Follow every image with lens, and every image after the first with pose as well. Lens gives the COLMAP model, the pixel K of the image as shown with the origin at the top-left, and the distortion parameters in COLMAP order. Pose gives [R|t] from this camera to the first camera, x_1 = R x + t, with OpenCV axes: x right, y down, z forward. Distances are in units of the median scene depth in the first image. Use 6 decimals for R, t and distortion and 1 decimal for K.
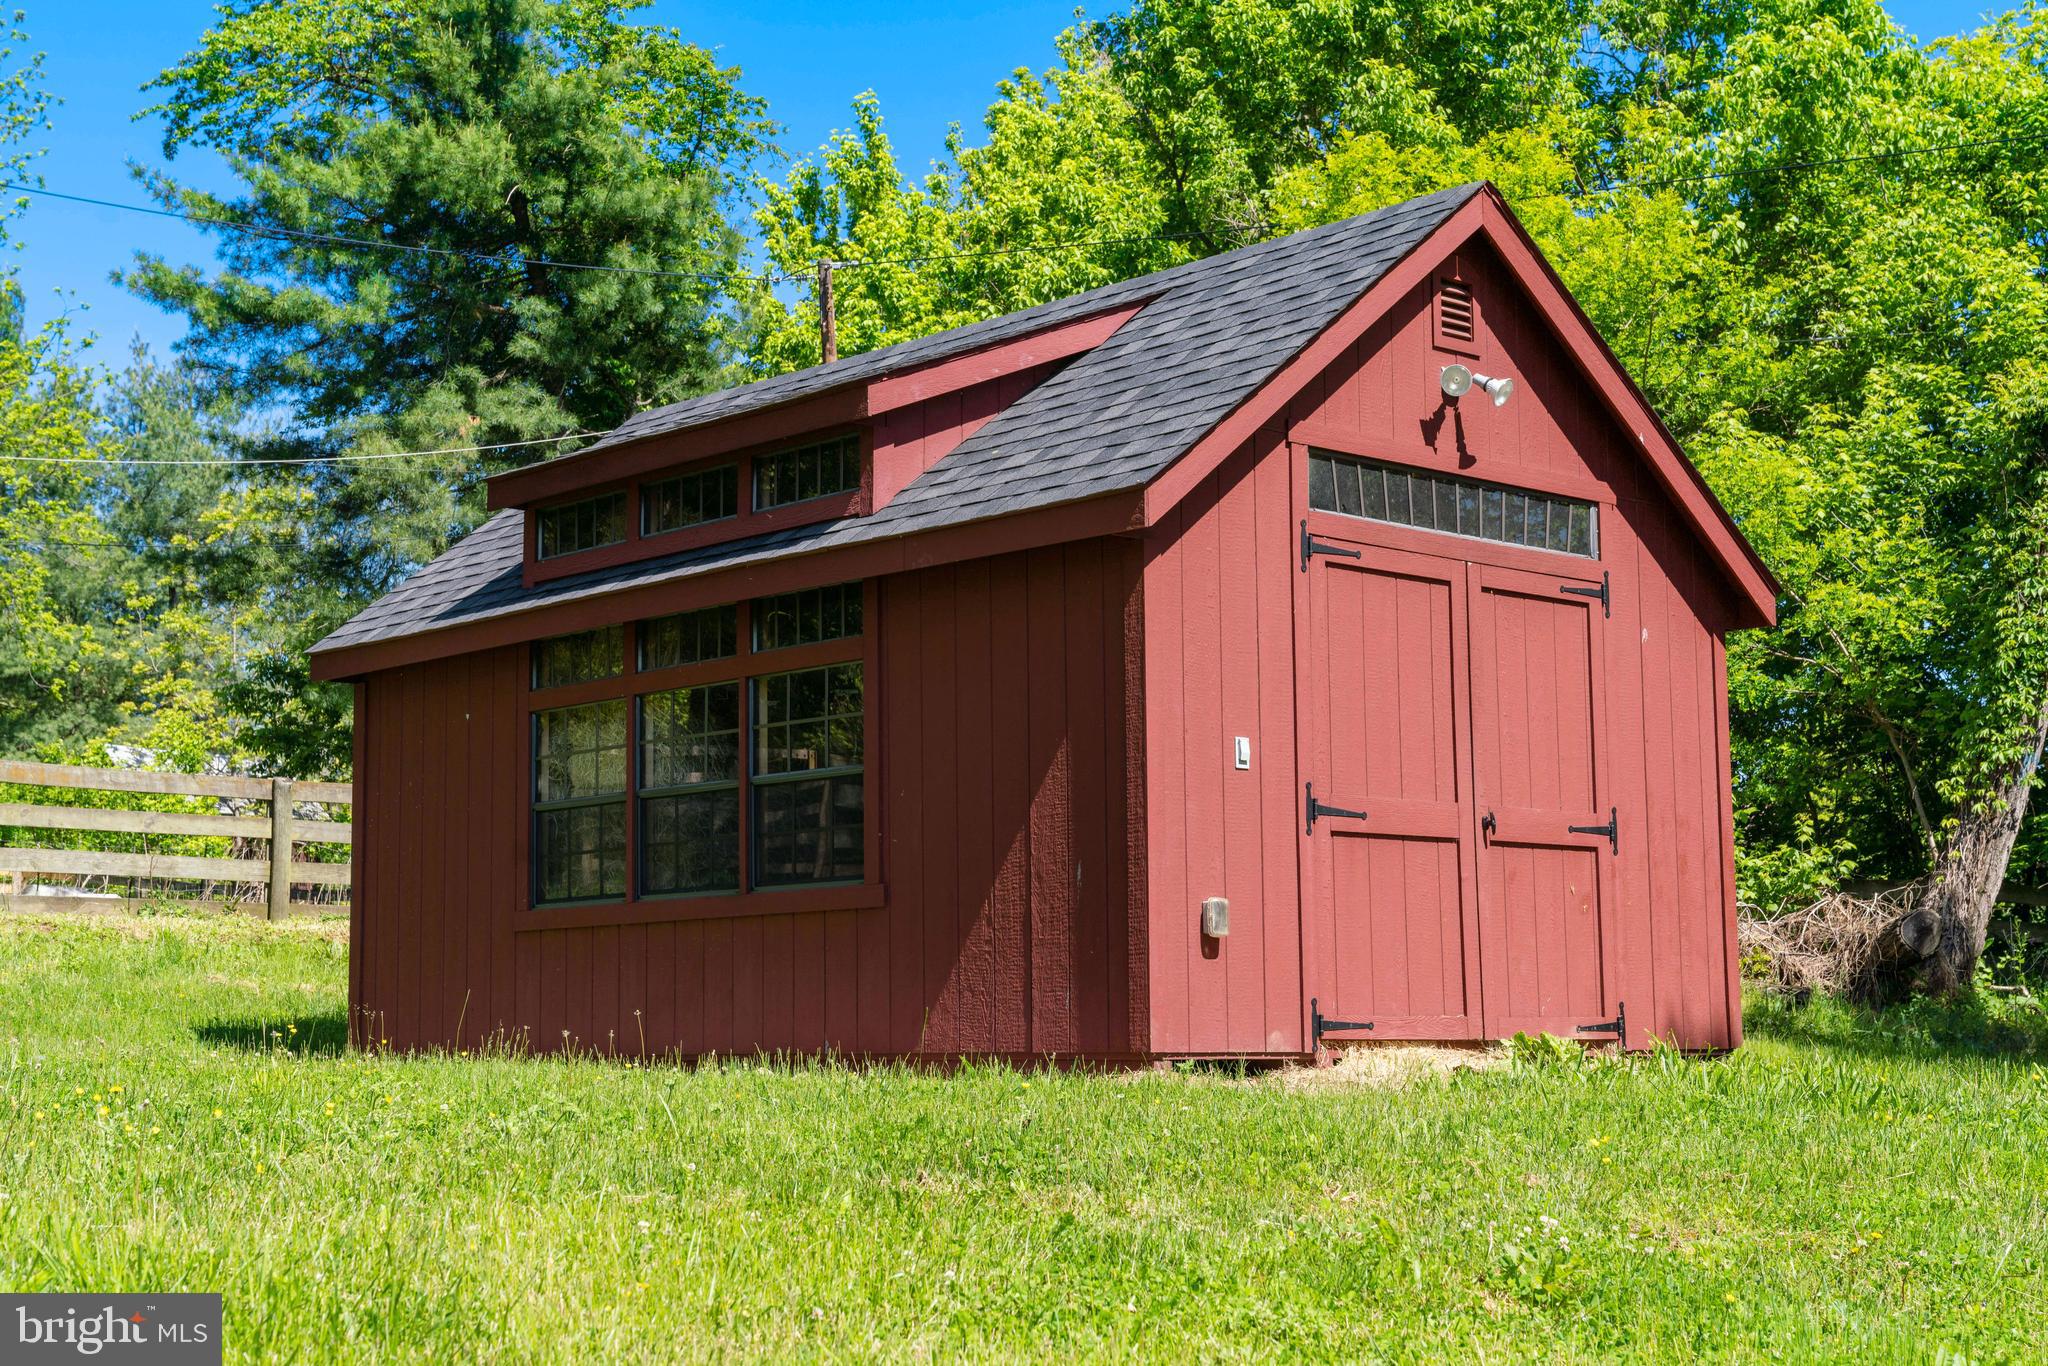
lens RADIAL K [[3050.0, 0, 1024.5], [0, 3050.0, 680.3], [0, 0, 1]] dist [-0.032701, 0.000000]
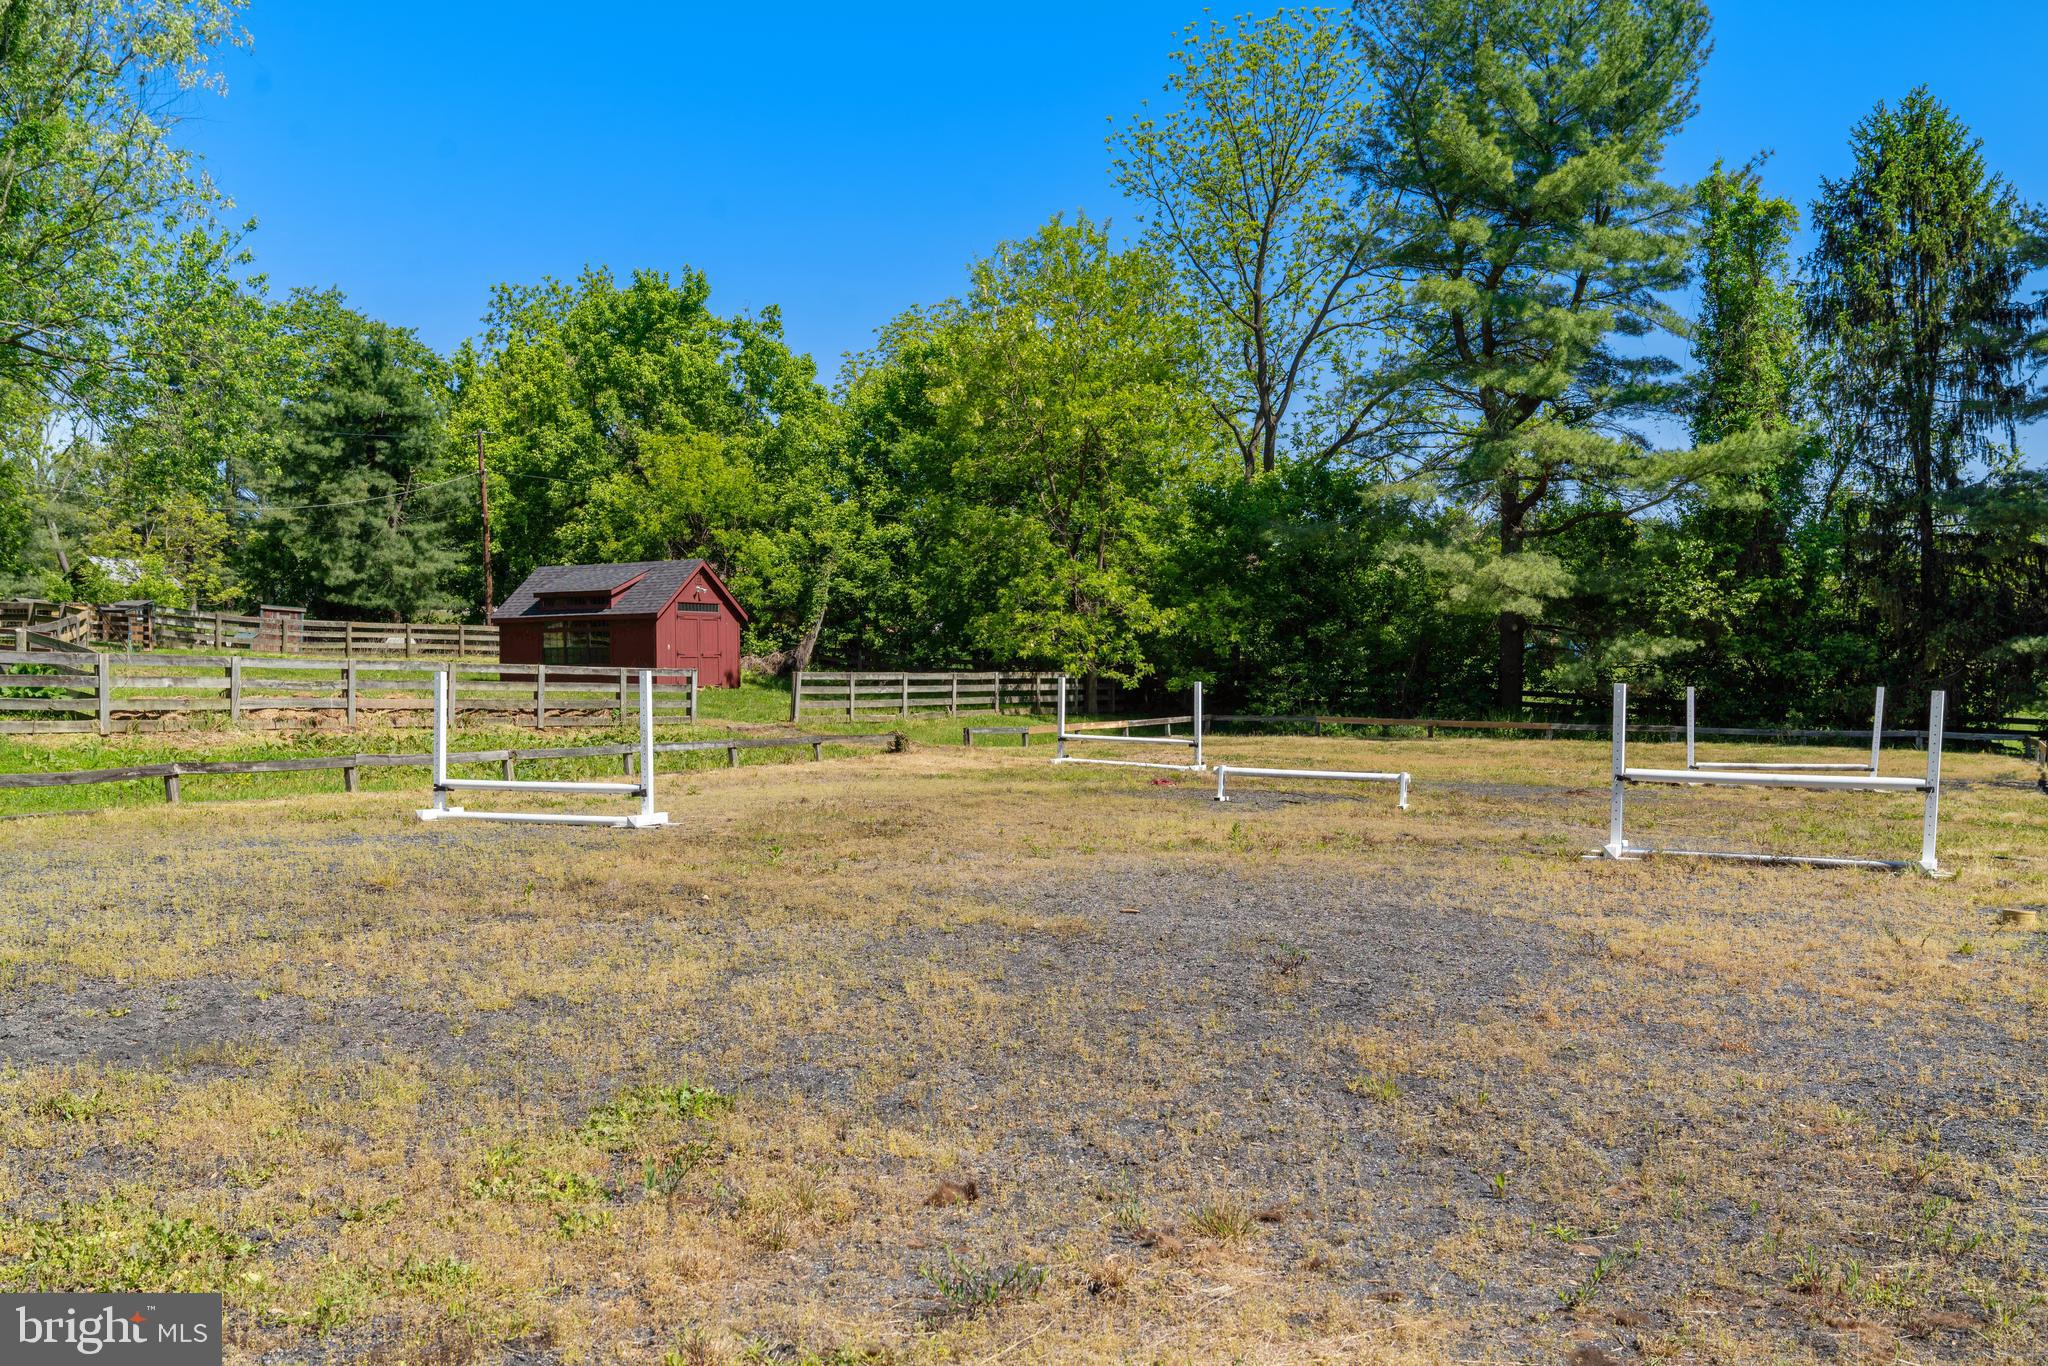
lens RADIAL K [[2159.2, 0, 1026.7], [0, 2159.2, 681.8], [0, 0, 1]] dist [-0.001192, 0.000000]
pose [[0.949600, -0.000640, 0.313463, -0.240605], [-0.038055, 0.992366, 0.117308, -0.175520], [-0.311145, -0.123325, 0.942327, -1.353287]]
